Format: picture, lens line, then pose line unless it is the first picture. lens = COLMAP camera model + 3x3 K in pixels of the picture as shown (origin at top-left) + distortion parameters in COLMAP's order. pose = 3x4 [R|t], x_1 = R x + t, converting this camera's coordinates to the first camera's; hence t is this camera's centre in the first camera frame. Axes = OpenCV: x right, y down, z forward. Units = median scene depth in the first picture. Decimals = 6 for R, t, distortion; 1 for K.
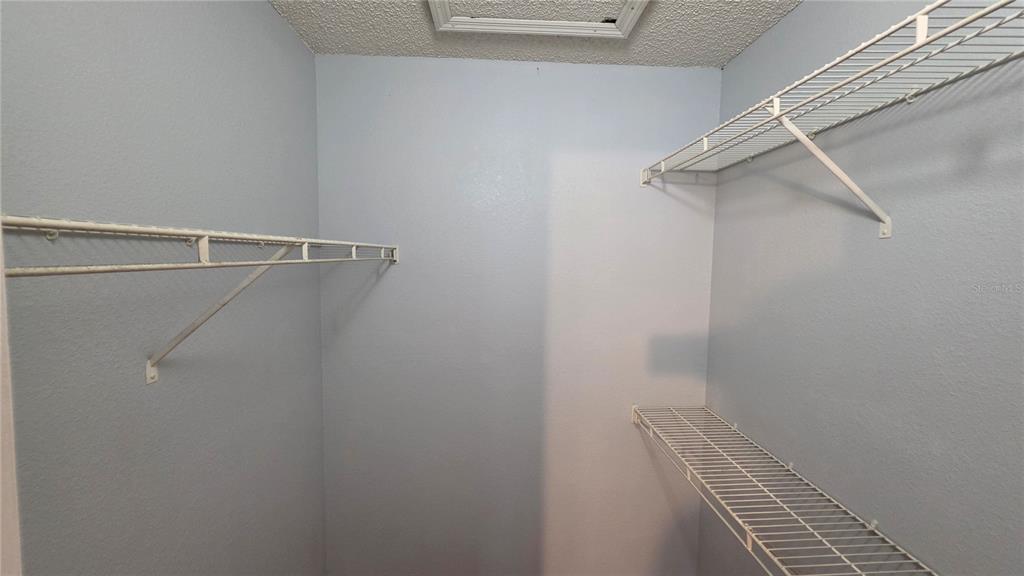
lens RADIAL K [[410.7, 0, 511.8], [0, 410.7, 285.4], [0, 0, 1]] dist [-0.001405, 0.000341]
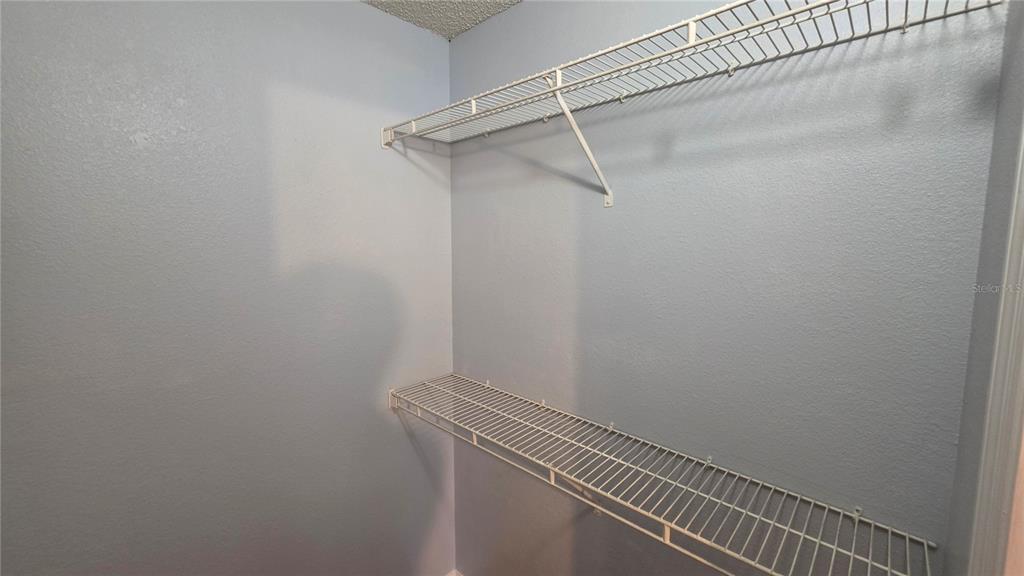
lens RADIAL K [[410.7, 0, 511.8], [0, 410.7, 285.4], [0, 0, 1]] dist [-0.001405, 0.000341]
pose [[0.720458, -0.084176, 0.688371, -0.139968], [0.056376, 0.996430, 0.062843, 0.020790], [-0.691204, -0.006468, 0.722631, 0.176249]]
